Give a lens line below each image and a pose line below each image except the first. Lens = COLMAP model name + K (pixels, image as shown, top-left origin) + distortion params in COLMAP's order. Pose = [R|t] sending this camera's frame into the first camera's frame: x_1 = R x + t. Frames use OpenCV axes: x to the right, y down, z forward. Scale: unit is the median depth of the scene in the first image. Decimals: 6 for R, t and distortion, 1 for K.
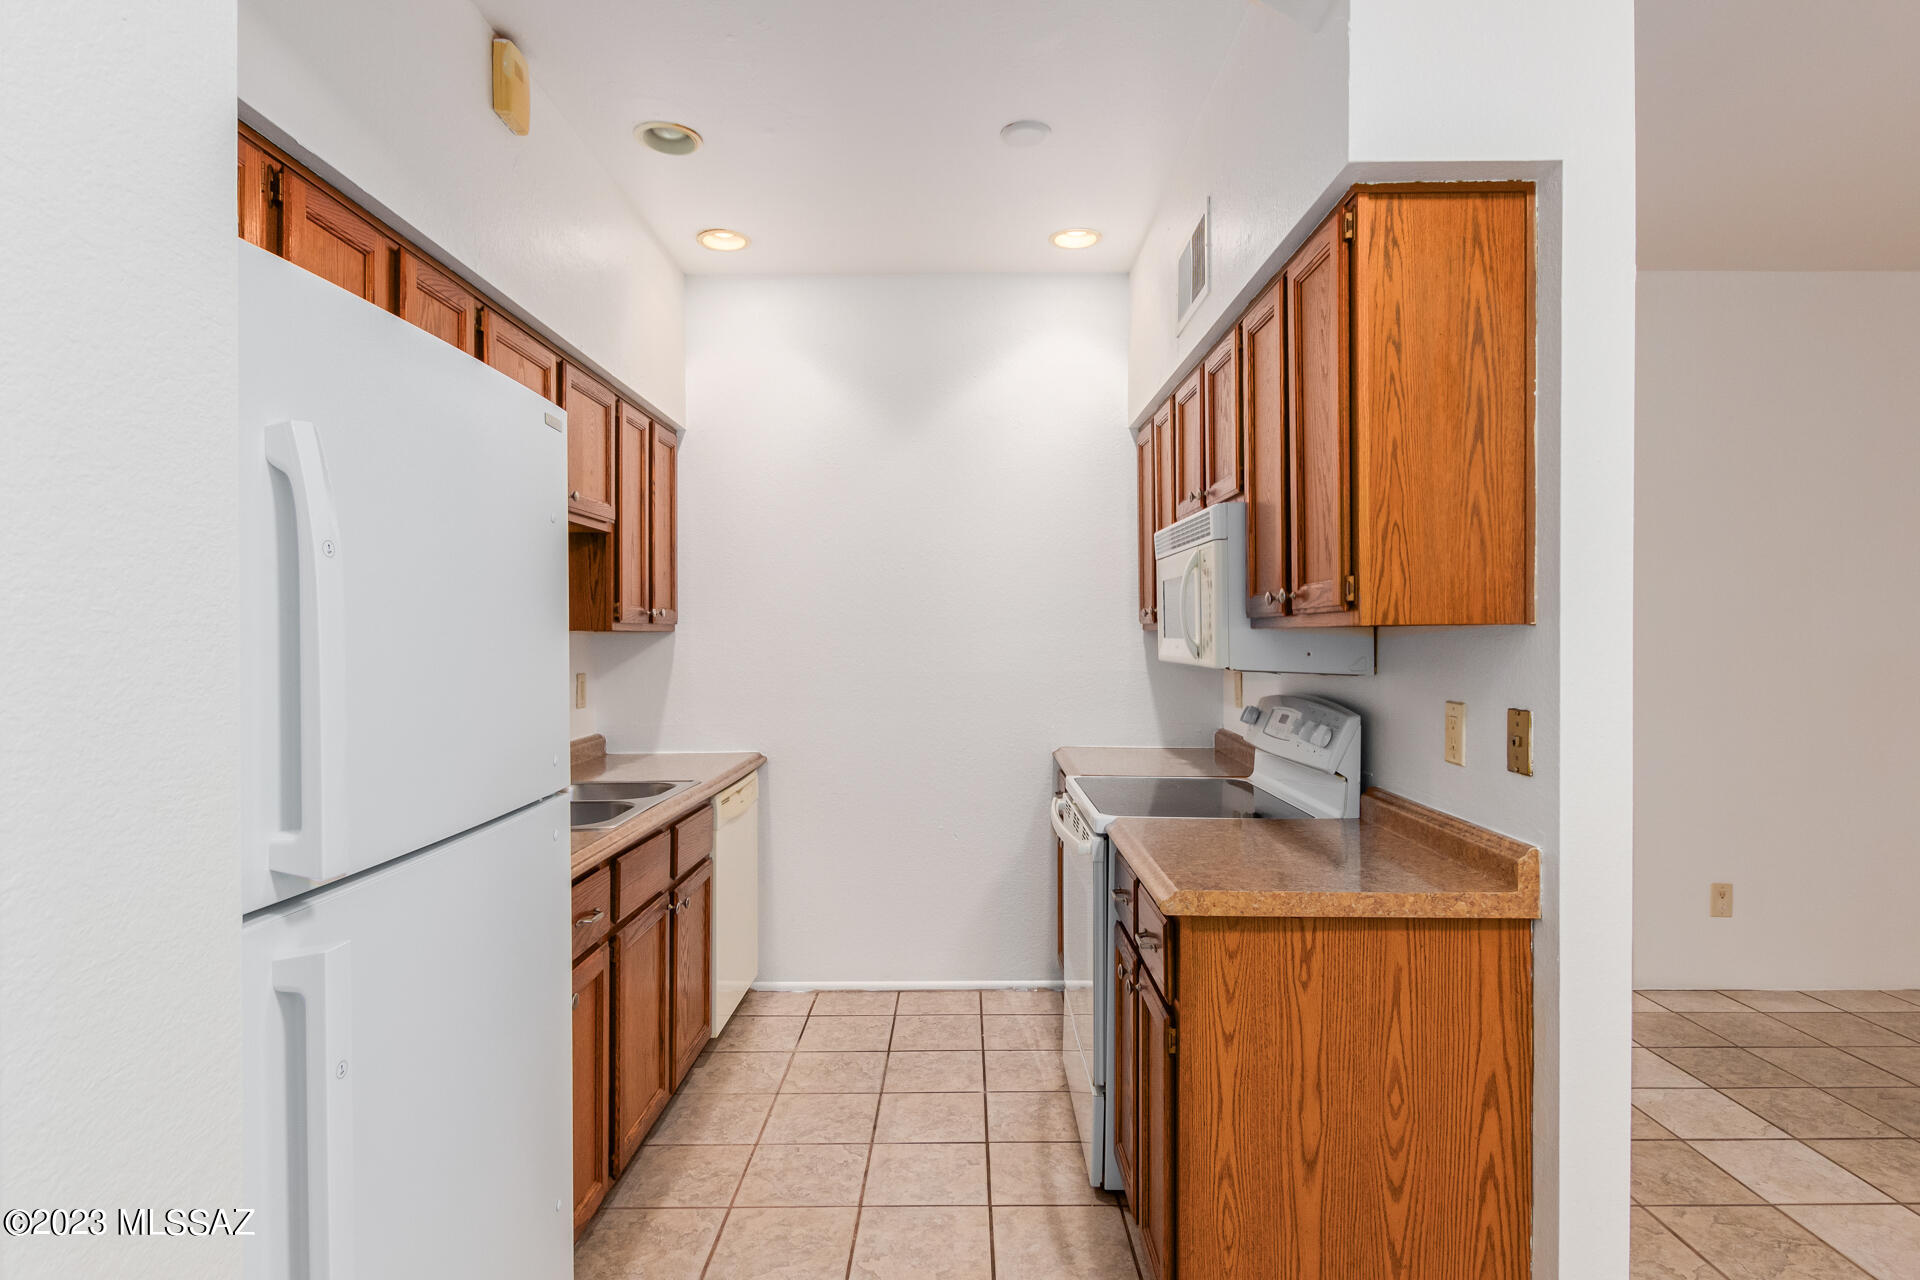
lens RADIAL K [[1051.8, 0, 966.0], [0, 1051.8, 639.0], [0, 0, 1]] dist [0.015212, 0.000610]
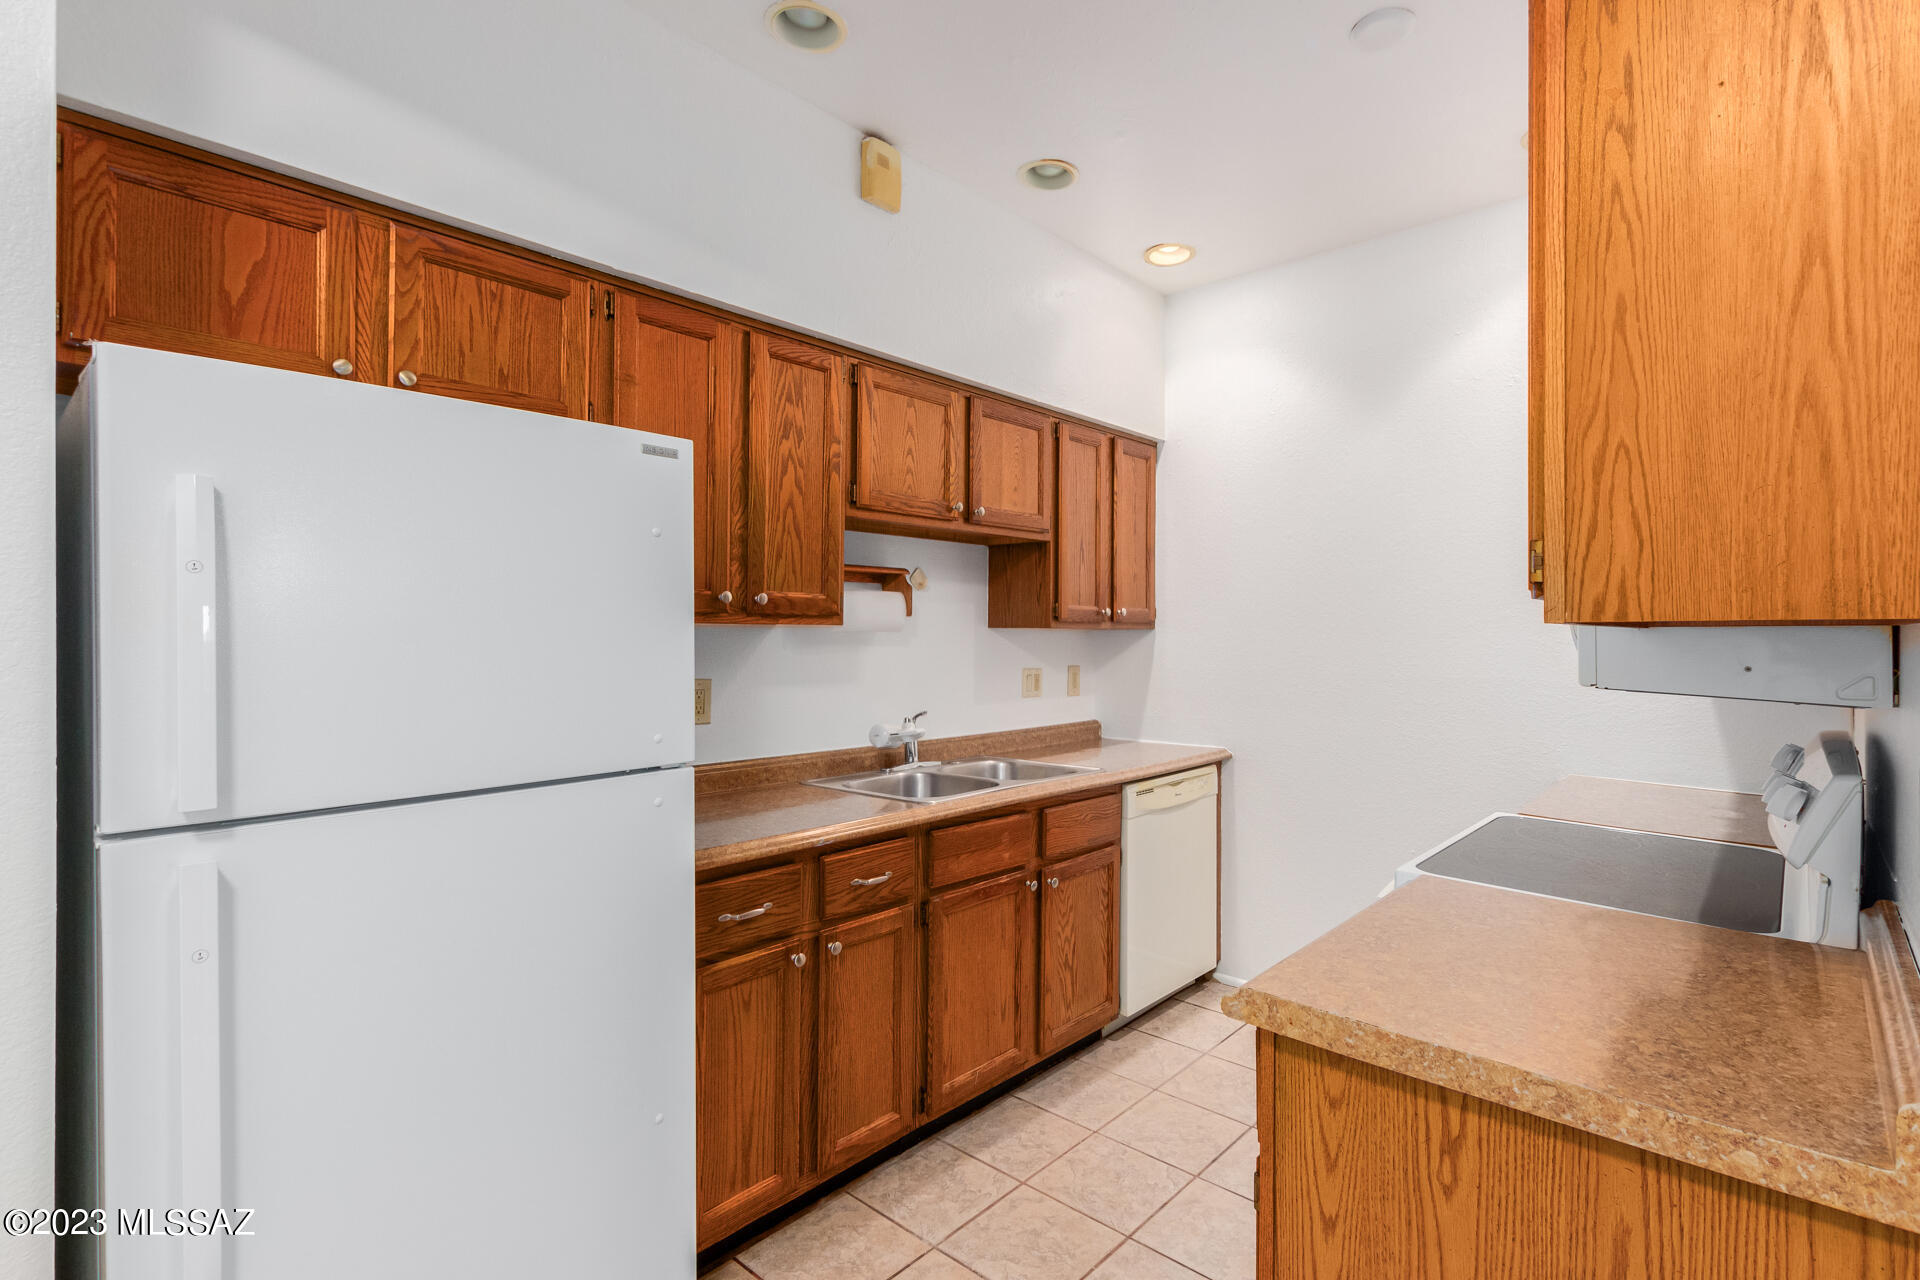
lens RADIAL K [[921.0, 0, 993.3], [0, 921.0, 632.3], [0, 0, 1]] dist [0.012426, -0.003404]
pose [[0.756415, 0.005835, -0.654065, 0.455802], [-0.007930, 0.999969, -0.000251, -0.004721], [0.654043, 0.005376, 0.756438, 0.380697]]
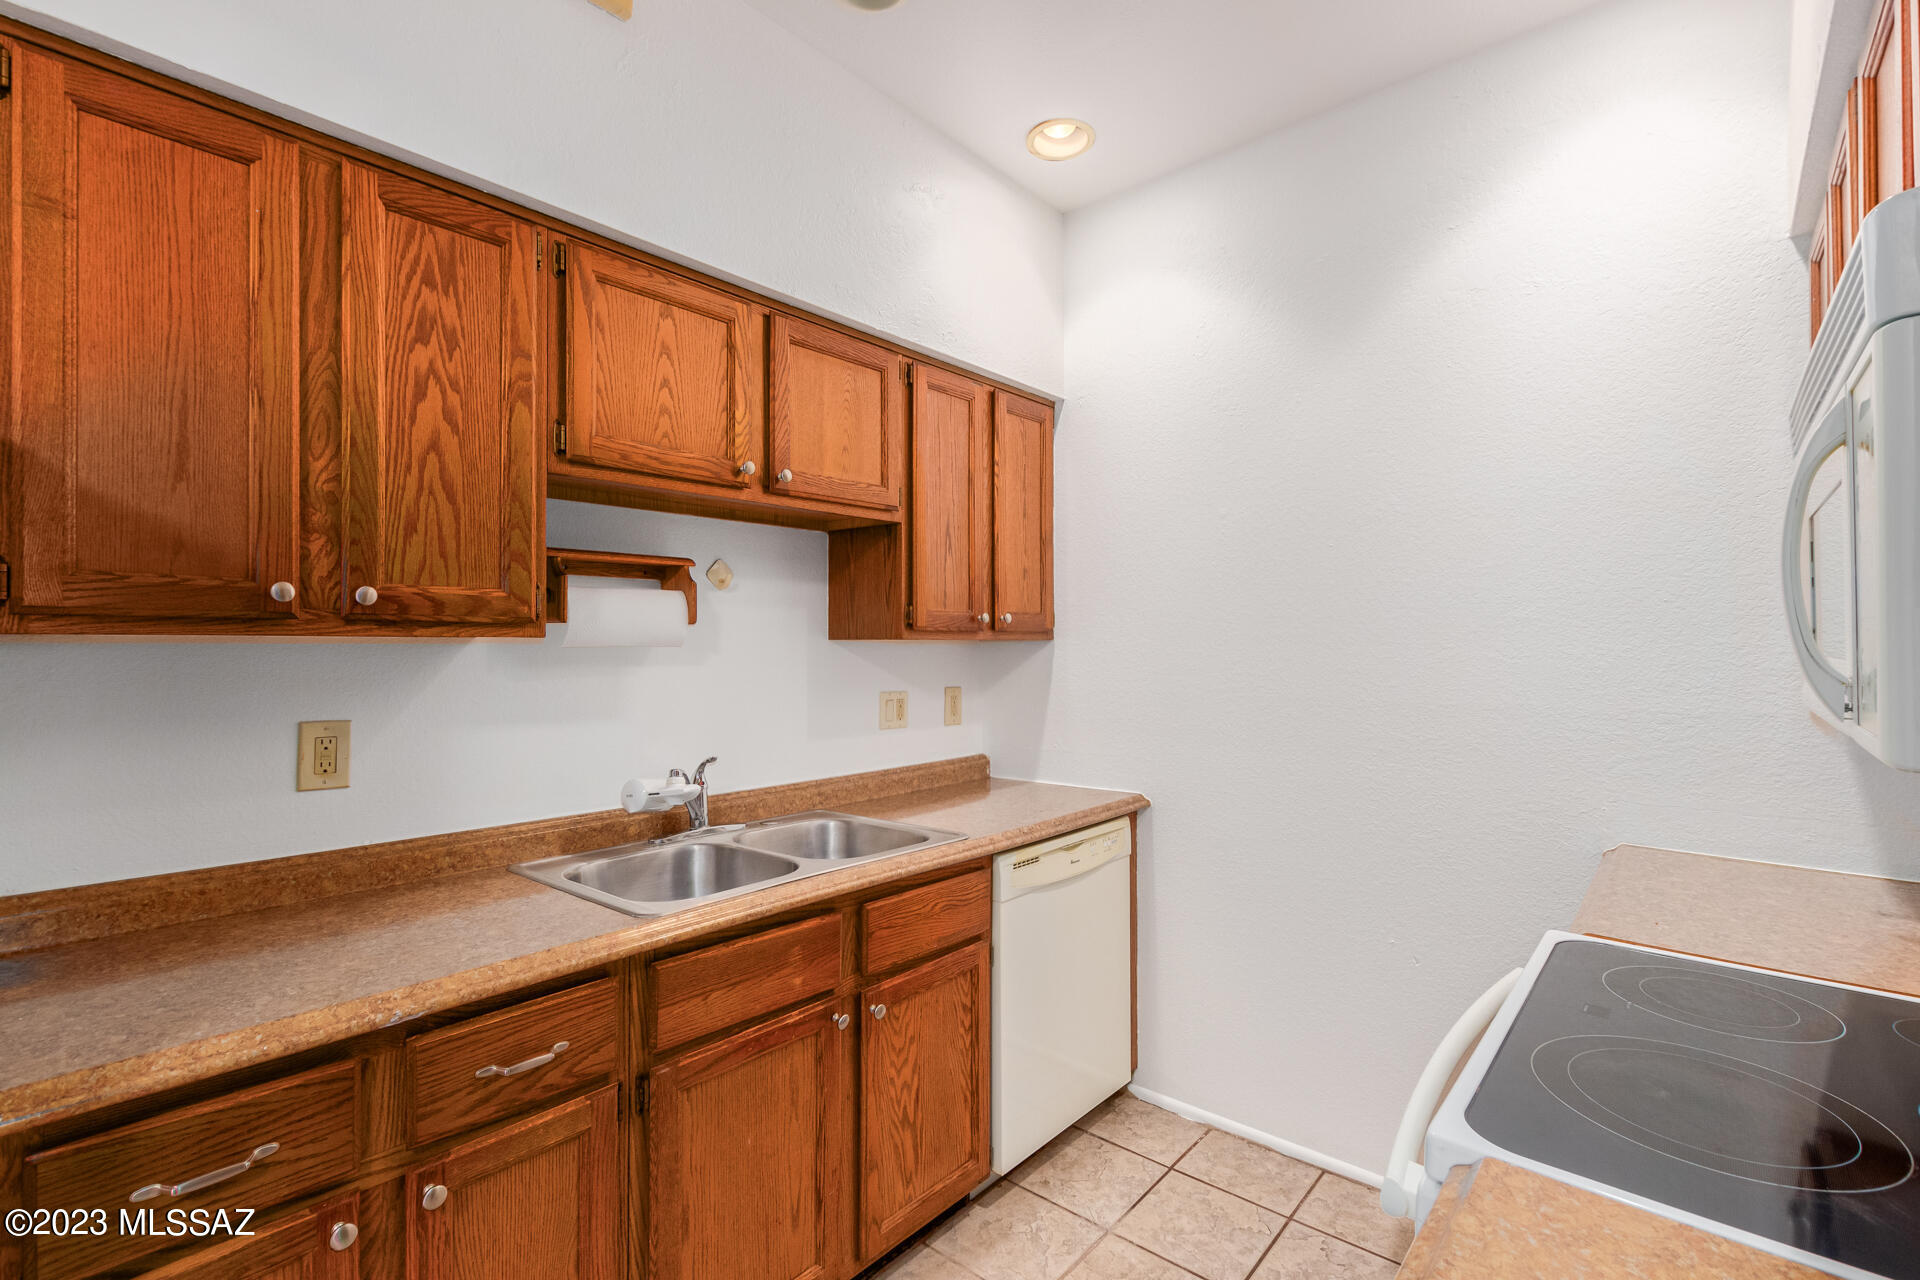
lens RADIAL K [[889.2, 0, 954.1], [0, 889.2, 645.0], [0, 0, 1]] dist [0.008944, -0.003167]
pose [[0.761669, 0.001608, -0.647964, 0.266136], [-0.000998, 0.999999, 0.001308, -0.007870], [0.647966, -0.000349, 0.761670, 0.858077]]
